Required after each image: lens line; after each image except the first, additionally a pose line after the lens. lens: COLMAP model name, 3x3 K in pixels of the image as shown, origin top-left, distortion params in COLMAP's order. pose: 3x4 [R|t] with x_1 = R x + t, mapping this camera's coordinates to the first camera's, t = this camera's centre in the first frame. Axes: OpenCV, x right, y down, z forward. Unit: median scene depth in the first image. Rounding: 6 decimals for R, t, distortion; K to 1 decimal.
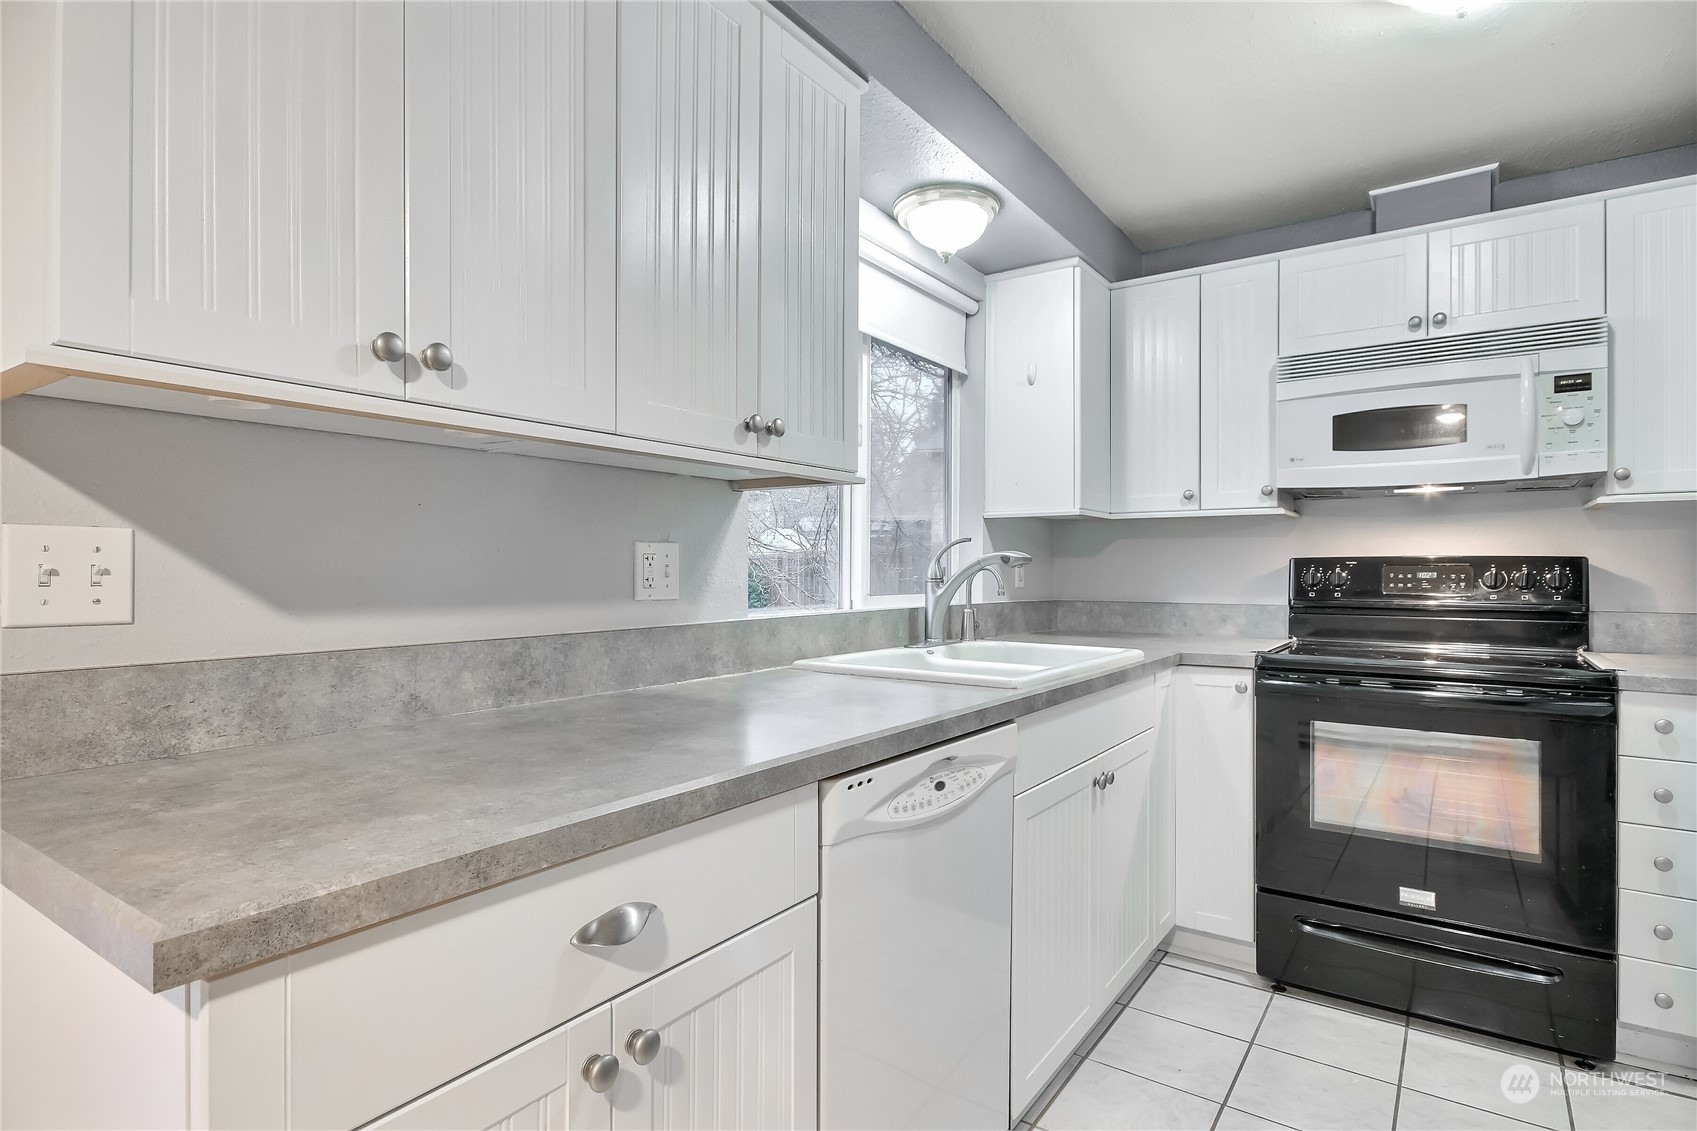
lens RADIAL K [[857.9, 0, 860.6], [0, 857.9, 568.5], [0, 0, 1]] dist [0.003821, -0.000452]
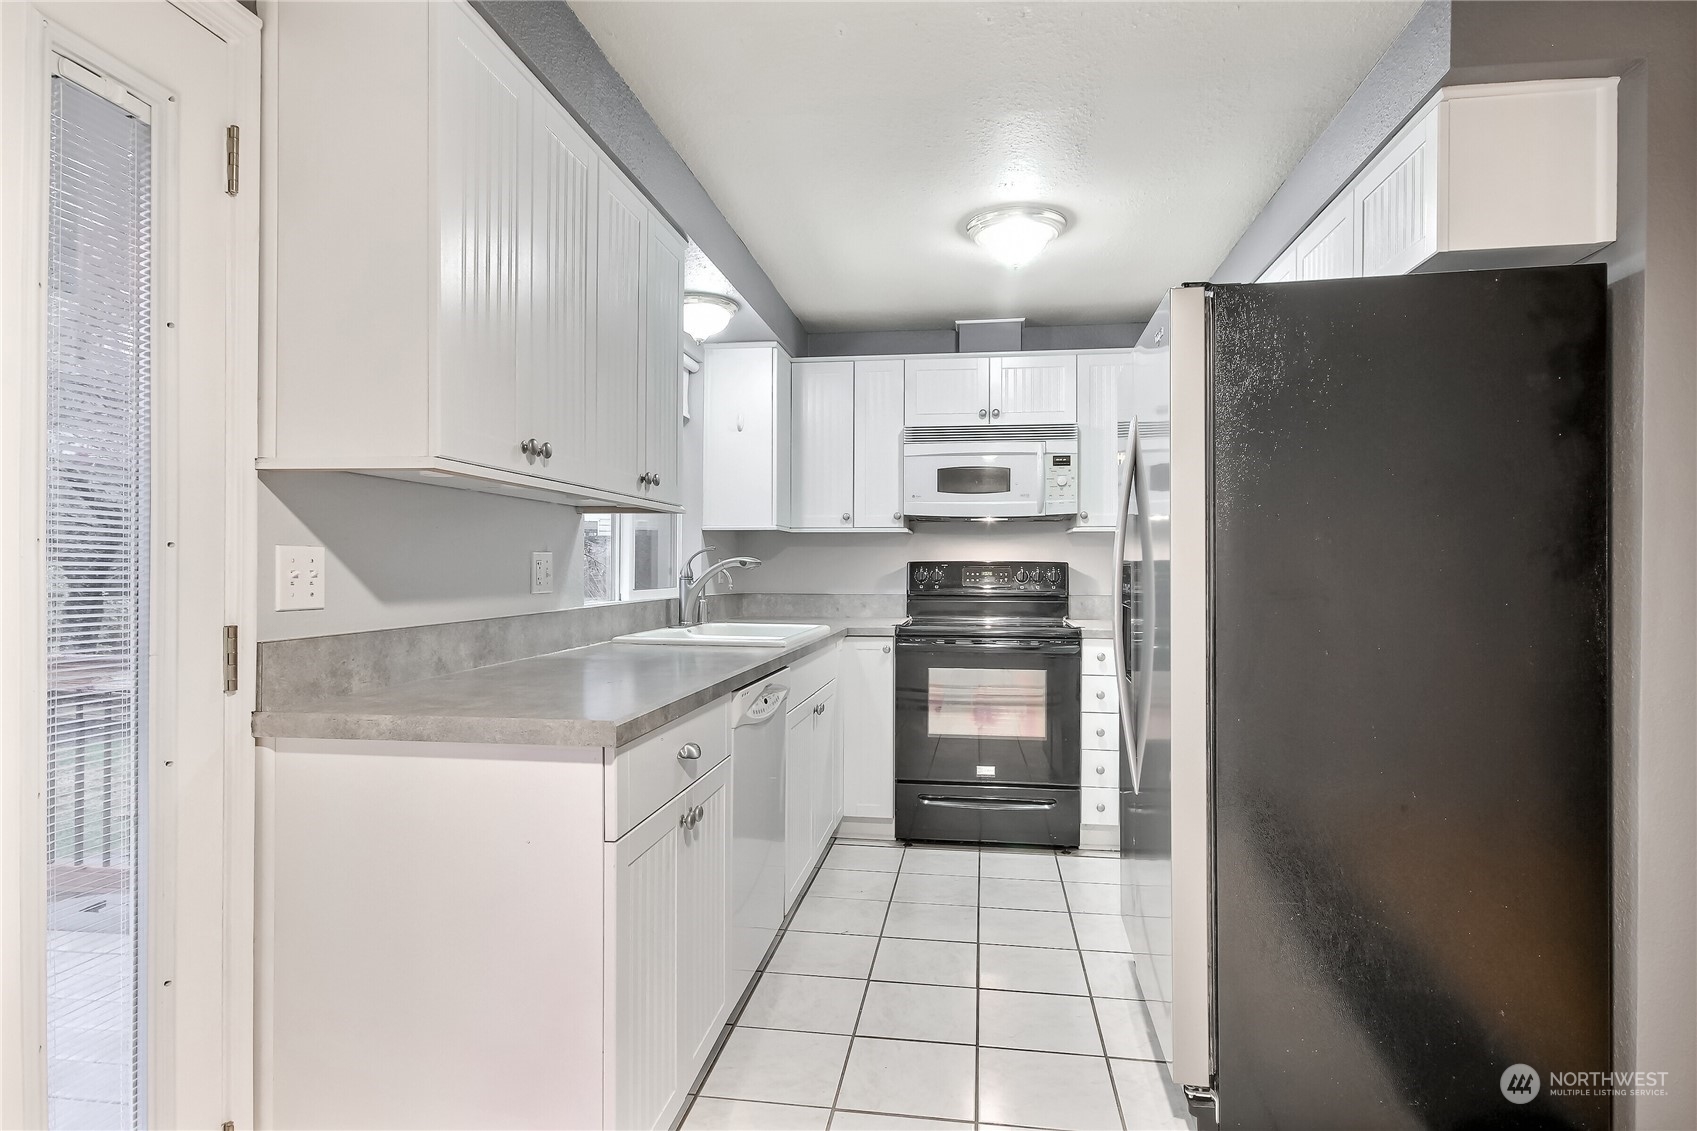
lens RADIAL K [[857.9, 0, 852.0], [0, 857.9, 568.3], [0, 0, 1]] dist [0.003821, -0.000452]
pose [[0.897474, 0.001011, 0.441067, -0.272486], [-0.002405, 0.999994, 0.002602, -0.005911], [-0.441062, -0.003396, 0.897470, -0.317399]]
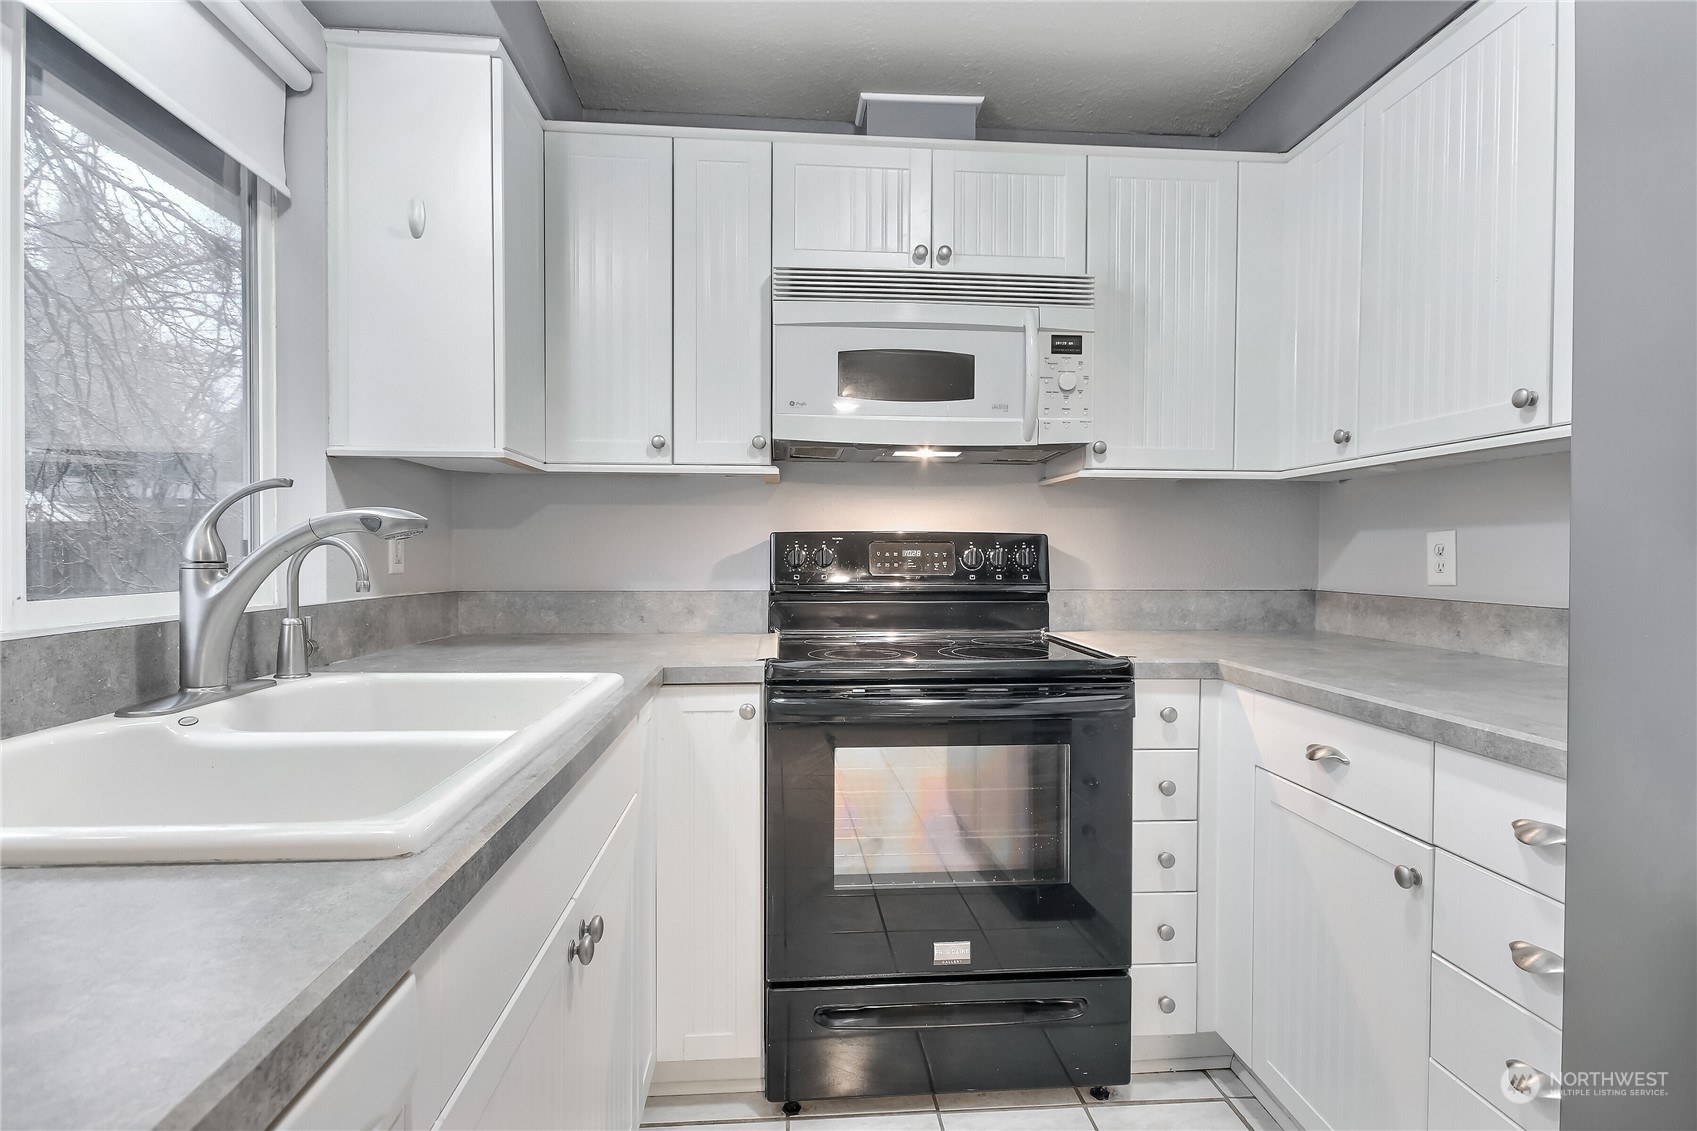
lens RADIAL K [[857.9, 0, 855.5], [0, 857.9, 568.4], [0, 0, 1]] dist [0.003821, -0.000452]
pose [[0.776377, -0.011447, 0.630165, 0.065359], [-0.003406, 0.999744, 0.022356, 0.003875], [-0.630260, -0.019503, 0.776139, 0.394566]]
